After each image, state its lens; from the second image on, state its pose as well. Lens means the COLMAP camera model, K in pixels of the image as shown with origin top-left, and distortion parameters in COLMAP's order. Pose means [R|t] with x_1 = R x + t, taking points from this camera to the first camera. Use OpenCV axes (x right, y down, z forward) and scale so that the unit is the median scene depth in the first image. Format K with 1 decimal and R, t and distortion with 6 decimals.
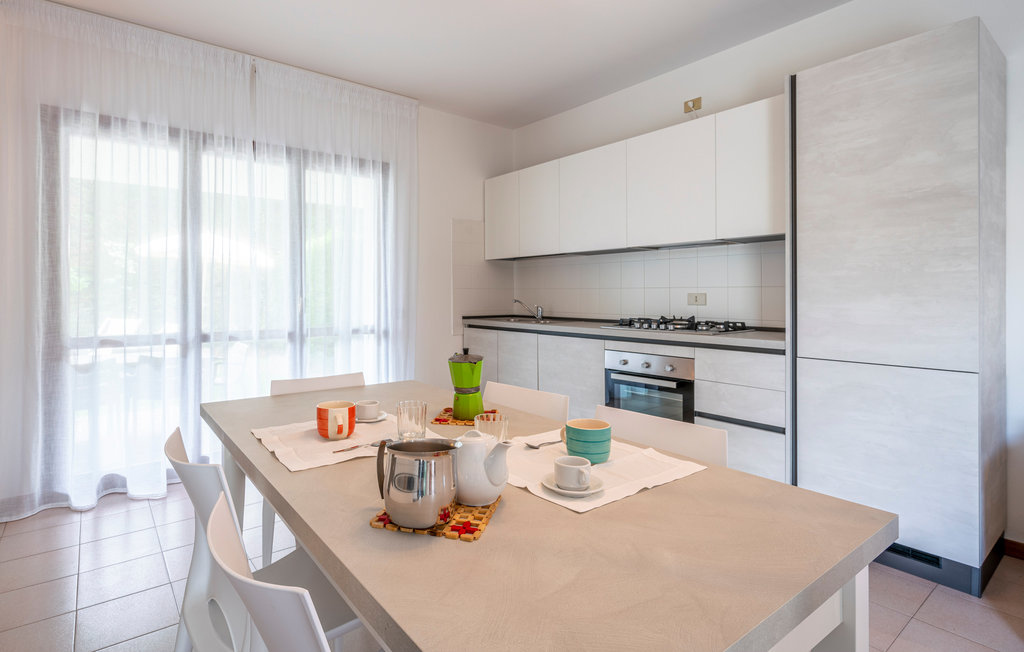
lens RADIAL K [[475.0, 0, 512.0], [0, 475.0, 326.0], [0, 0, 1]] dist [0.002120, -0.000058]
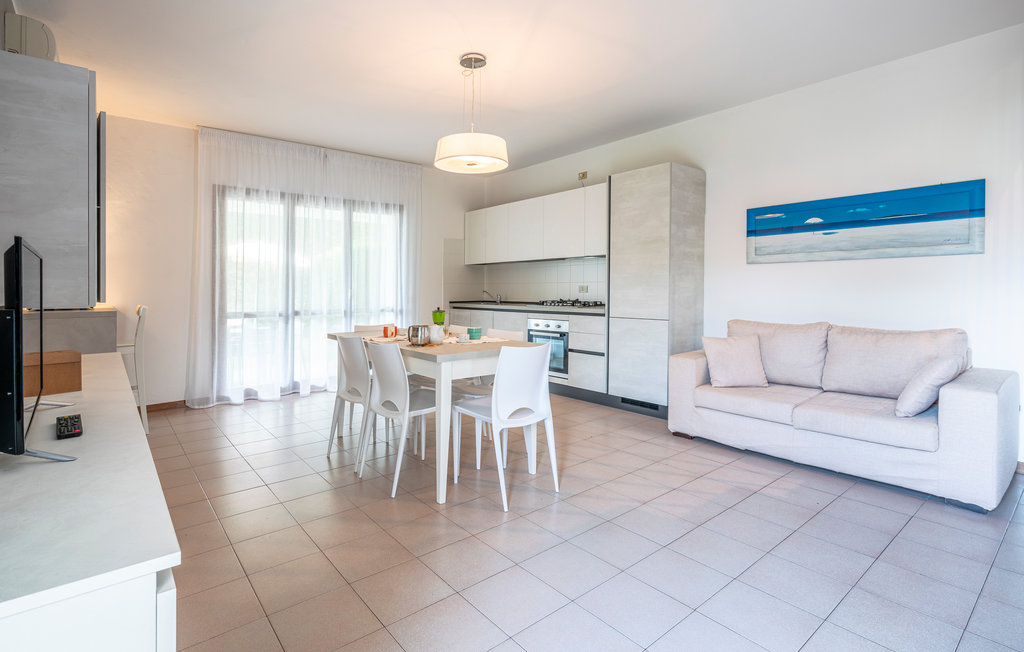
lens RADIAL K [[470.9, 0, 507.1], [0, 470.9, 297.0], [0, 0, 1]] dist [-0.000606, 0.000029]
pose [[0.999821, -0.004085, -0.018493, 0.144384], [0.003168, 0.998777, -0.049338, 0.053702], [0.018672, 0.049270, 0.998611, -0.691424]]
